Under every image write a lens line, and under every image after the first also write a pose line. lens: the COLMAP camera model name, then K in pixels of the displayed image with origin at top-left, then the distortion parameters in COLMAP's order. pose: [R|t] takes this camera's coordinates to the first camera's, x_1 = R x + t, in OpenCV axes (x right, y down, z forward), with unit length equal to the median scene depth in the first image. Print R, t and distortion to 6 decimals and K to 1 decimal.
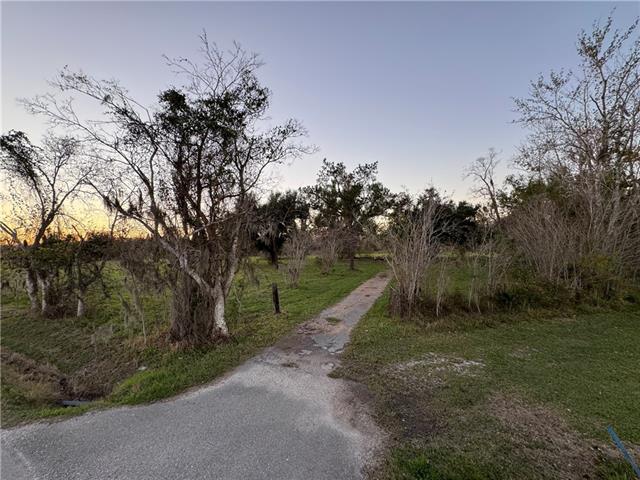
lens RADIAL K [[254.4, 0, 318.9], [0, 254.4, 239.4], [0, 0, 1]] dist [0.000510, -0.000022]
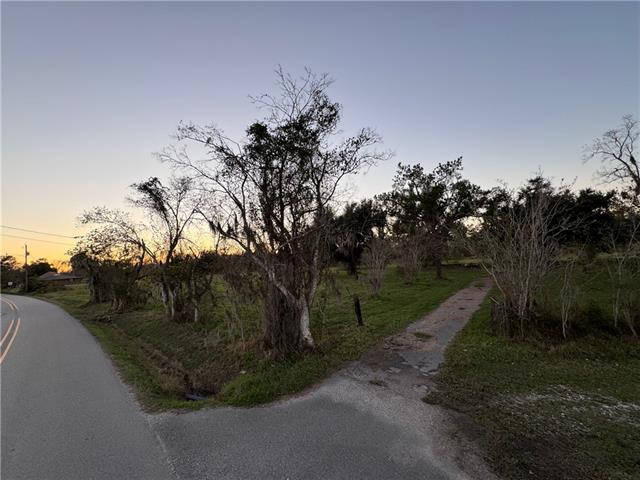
lens RADIAL K [[254.4, 0, 318.6], [0, 254.4, 239.2], [0, 0, 1]] dist [0.000510, -0.000022]
pose [[0.952913, -0.062904, -0.296646, -0.006917], [0.051344, 0.997593, -0.046608, -0.003470], [0.298864, 0.029182, 0.953849, 0.013850]]
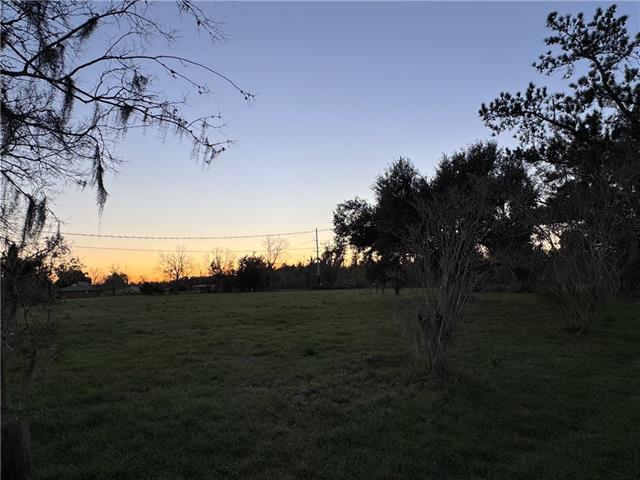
lens RADIAL K [[378.6, 0, 317.5], [0, 378.6, 240.3], [0, 0, 1]] dist [0.004281, -0.000463]
pose [[0.828408, -0.067895, -0.555995, 0.081256], [0.033930, 0.996886, -0.071181, 0.121881], [0.559097, 0.040102, 0.828132, 1.187056]]
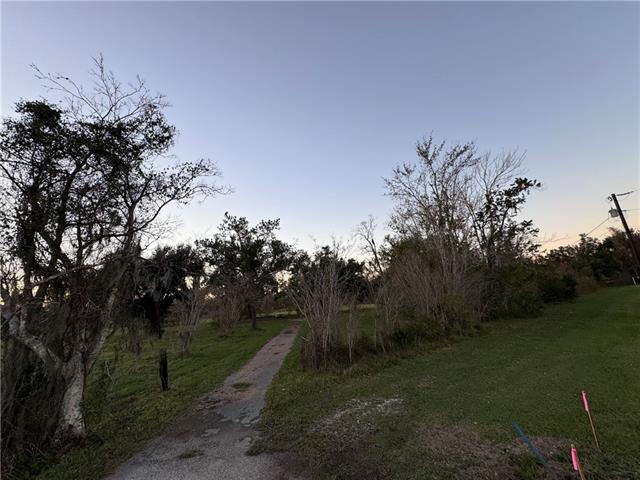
lens RADIAL K [[254.4, 0, 319.5], [0, 254.4, 238.9], [0, 0, 1]] dist [0.000510, -0.000022]
pose [[0.923428, 0.036933, 0.381991, -0.050589], [0.051517, 0.974420, -0.218749, 0.044551], [-0.380299, 0.221678, 0.897904, 0.038344]]
